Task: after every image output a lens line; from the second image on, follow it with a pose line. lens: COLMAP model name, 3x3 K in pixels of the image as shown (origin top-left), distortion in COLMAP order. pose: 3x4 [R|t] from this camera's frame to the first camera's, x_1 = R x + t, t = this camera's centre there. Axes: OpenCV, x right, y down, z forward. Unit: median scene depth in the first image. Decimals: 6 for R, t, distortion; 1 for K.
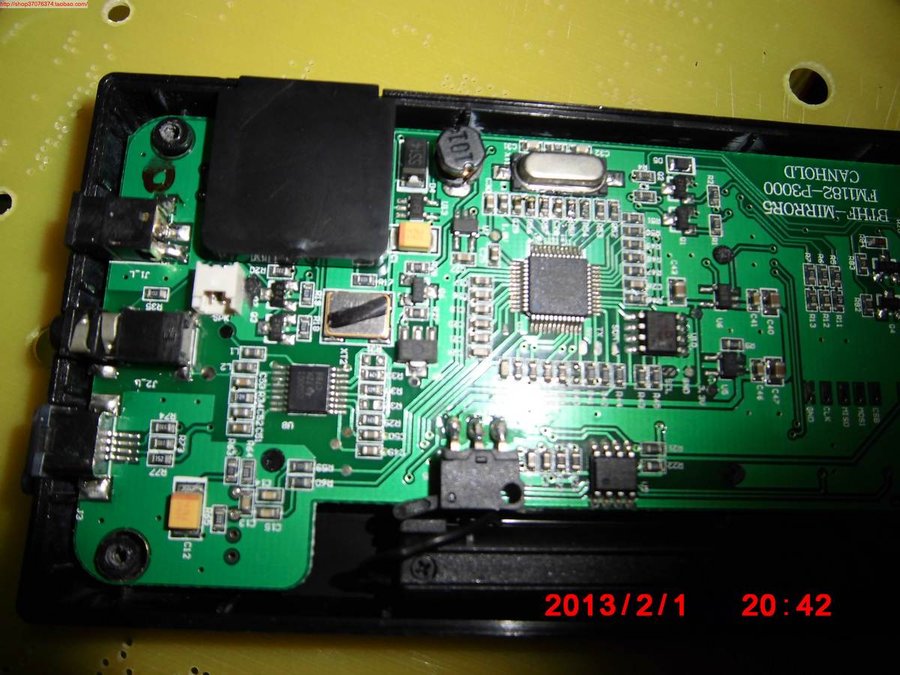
lens RADIAL K [[686.0, 0, 451.1], [0, 686.0, 334.8], [0, 0, 1]] dist [-0.024201, 0.017134]
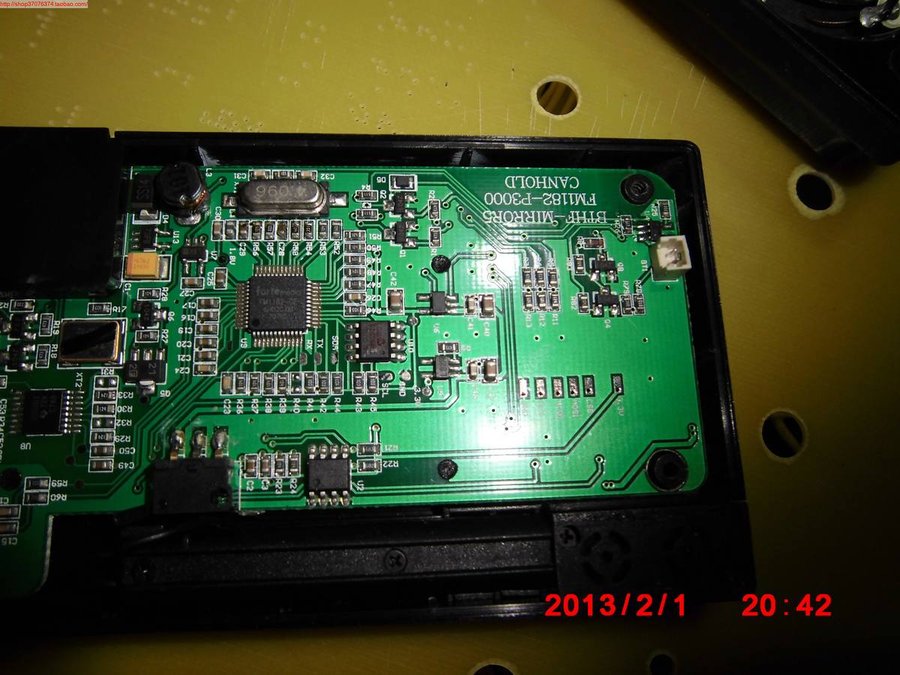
lens RADIAL K [[686.0, 0, 451.6], [0, 686.0, 337.1], [0, 0, 1]] dist [-0.024201, 0.017134]
pose [[0.998211, -0.058608, -0.011830, 0.432203], [0.058440, 0.998191, -0.014090, 0.013158], [0.012634, 0.013373, 0.999831, -0.070977]]
